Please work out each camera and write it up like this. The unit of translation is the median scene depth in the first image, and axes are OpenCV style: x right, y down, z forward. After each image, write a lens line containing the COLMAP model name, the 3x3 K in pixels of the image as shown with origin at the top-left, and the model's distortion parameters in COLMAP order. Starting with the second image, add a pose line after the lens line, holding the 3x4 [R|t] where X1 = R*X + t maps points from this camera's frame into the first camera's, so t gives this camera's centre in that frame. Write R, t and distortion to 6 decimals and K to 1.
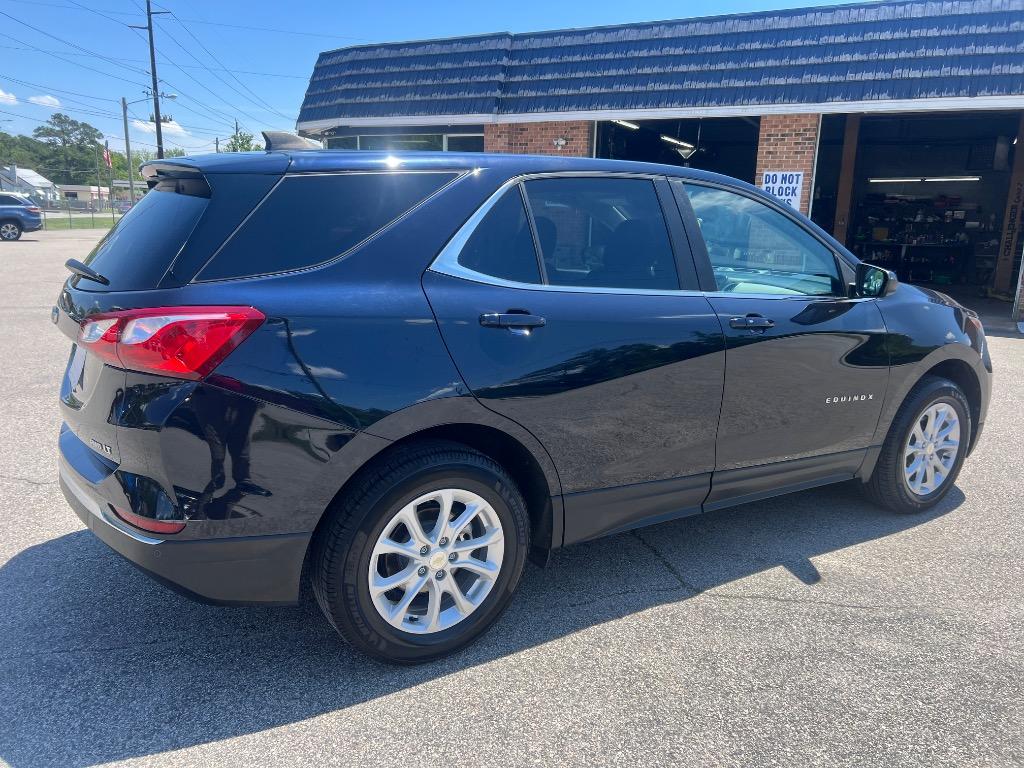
lens RADIAL K [[777.6, 0, 521.1], [0, 777.6, 368.4], [0, 0, 1]] dist [0.054005, -0.059784]
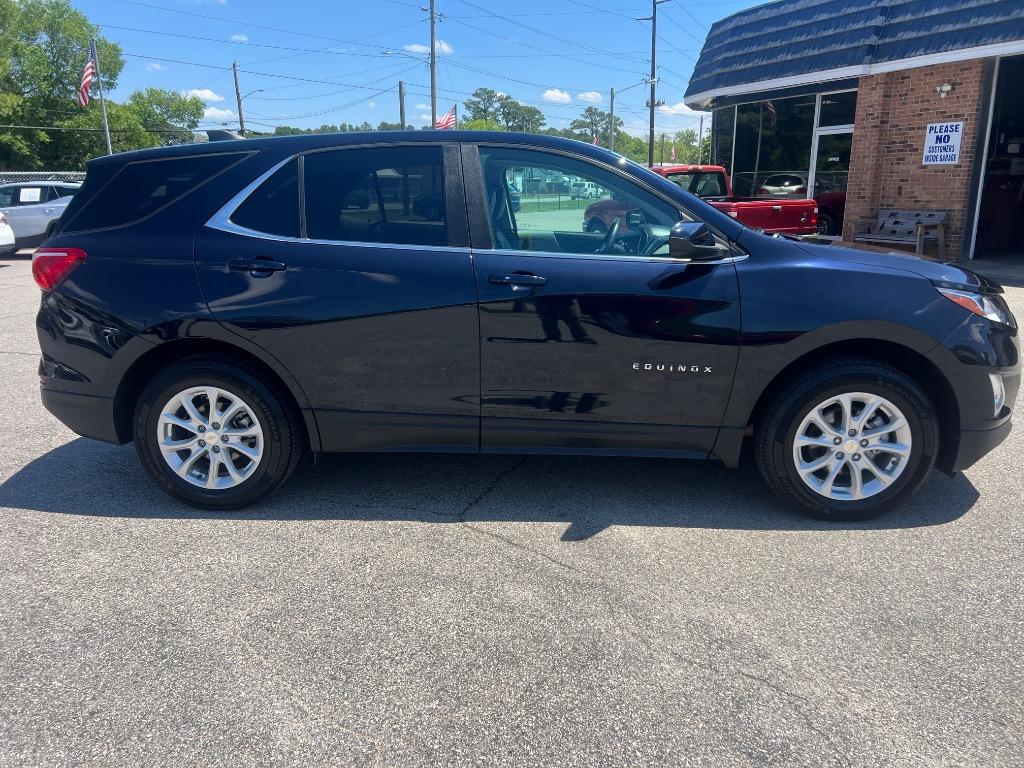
lens RADIAL K [[778.1, 0, 510.7], [0, 778.1, 383.1], [0, 0, 1]] dist [0.047229, -0.054782]
pose [[0.806043, 0.107352, -0.582040, 0.222902], [-0.078676, 0.994120, 0.074401, 0.000709], [0.586604, -0.014178, 0.809750, 0.037281]]
